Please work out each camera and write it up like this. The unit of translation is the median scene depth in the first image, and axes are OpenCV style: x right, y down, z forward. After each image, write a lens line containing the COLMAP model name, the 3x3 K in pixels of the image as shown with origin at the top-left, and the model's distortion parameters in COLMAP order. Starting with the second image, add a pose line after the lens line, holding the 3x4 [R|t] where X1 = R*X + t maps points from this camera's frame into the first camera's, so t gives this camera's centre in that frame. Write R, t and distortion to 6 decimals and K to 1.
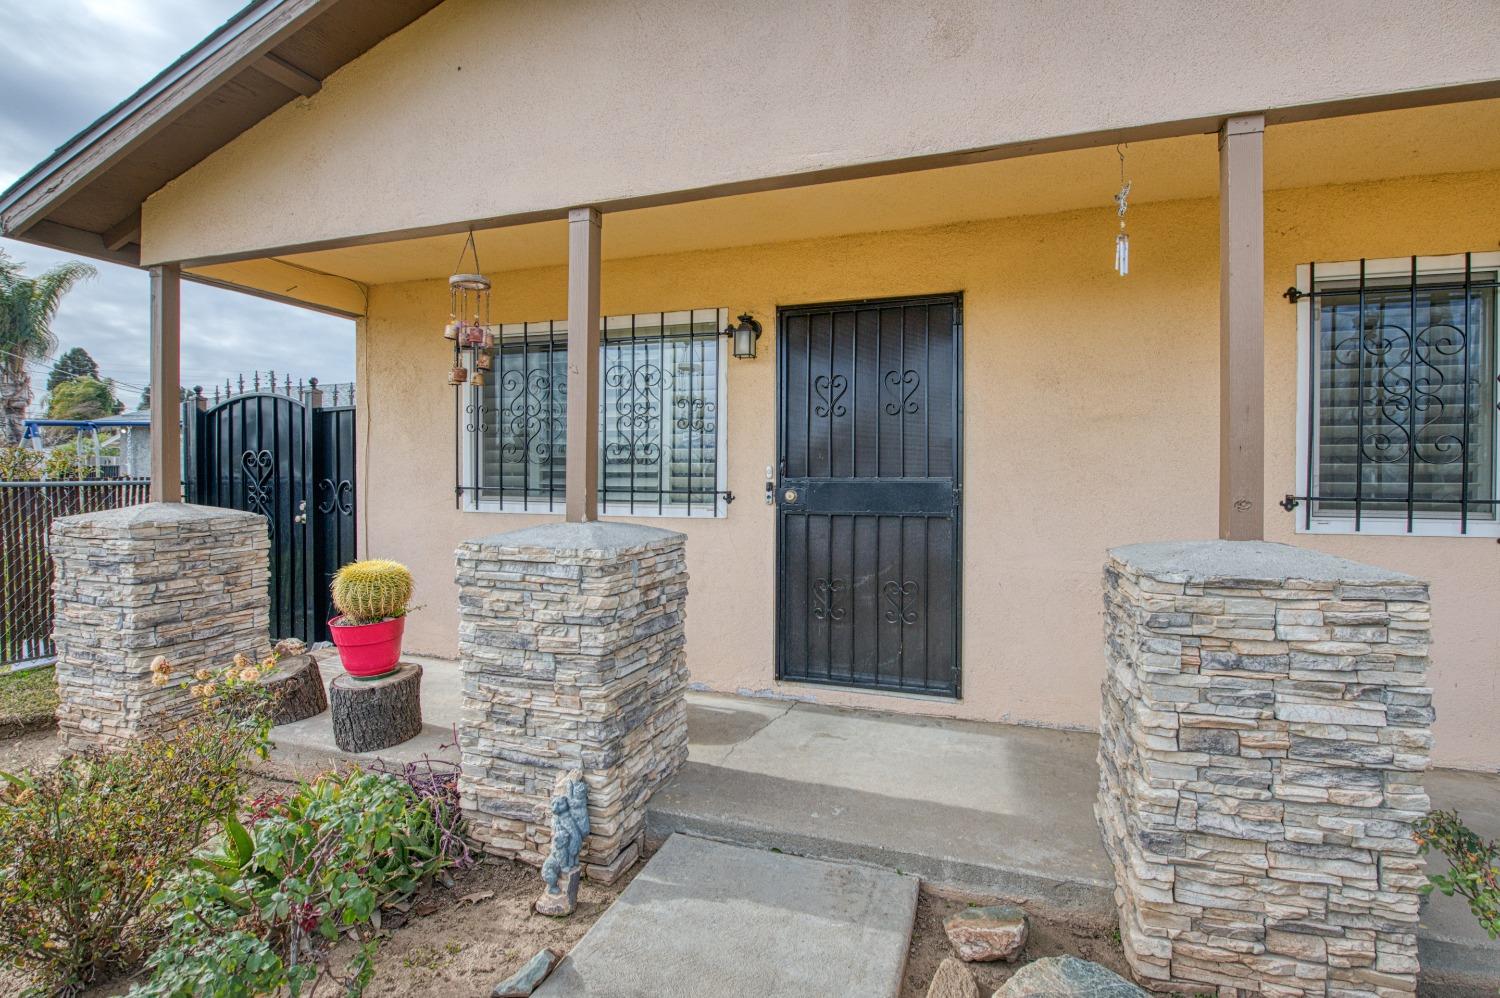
lens RADIAL K [[646.5, 0, 774.5], [0, 646.5, 489.1], [0, 0, 1]] dist [-0.014465, -0.000365]
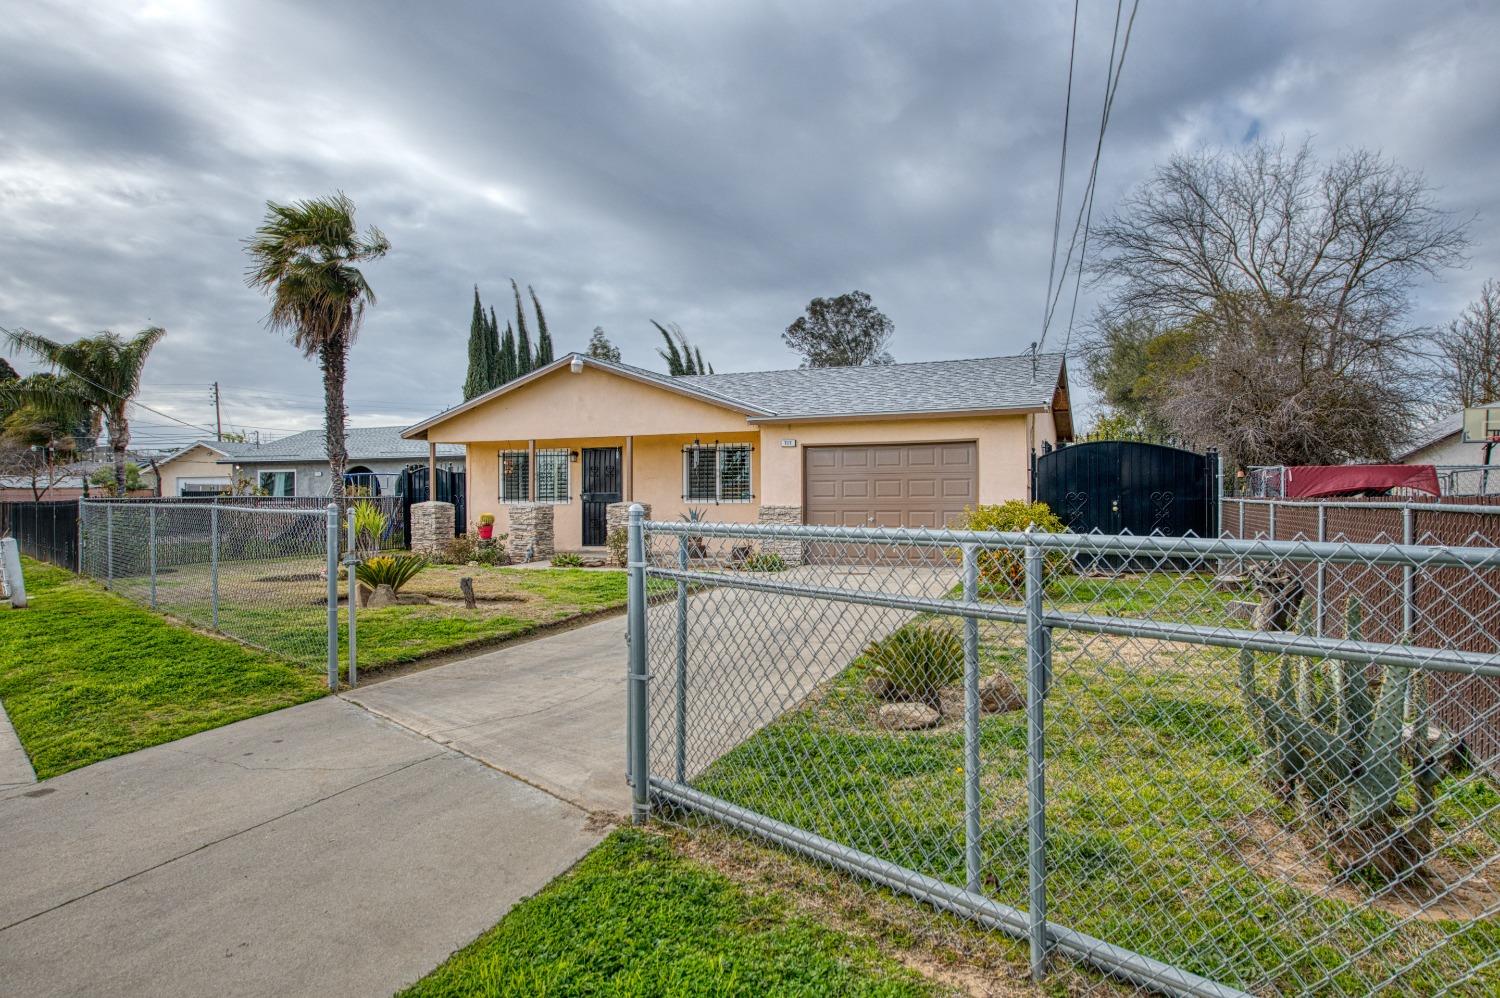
lens RADIAL K [[974.5, 0, 743.2], [0, 974.5, 489.9], [0, 0, 1]] dist [0.022740, -0.002906]
pose [[0.993203, -0.014083, -0.115536, 1.719479], [0.011463, 0.999663, -0.023311, 0.116948], [0.115825, 0.021828, 0.993030, -4.928797]]
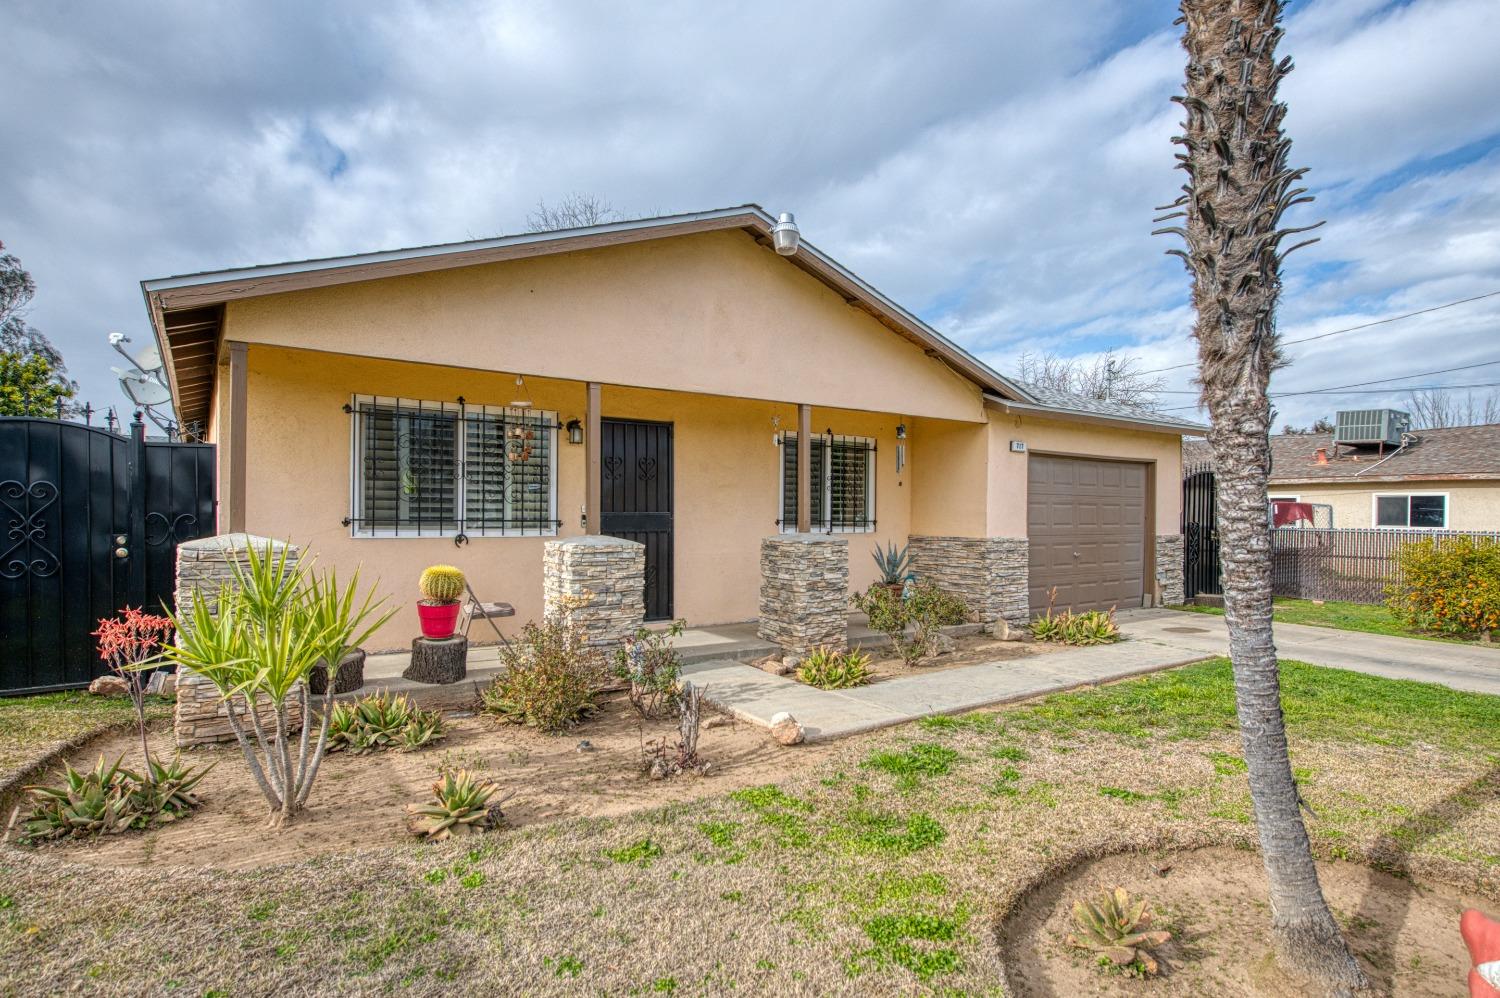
lens RADIAL K [[827.0, 0, 744.4], [0, 827.0, 509.3], [0, 0, 1]] dist [-0.006060, -0.002523]
pose [[0.593039, 0.001577, 0.805172, -1.651366], [0.005502, 0.999967, -0.006012, -0.009930], [-0.805155, 0.007996, 0.593011, -0.729010]]
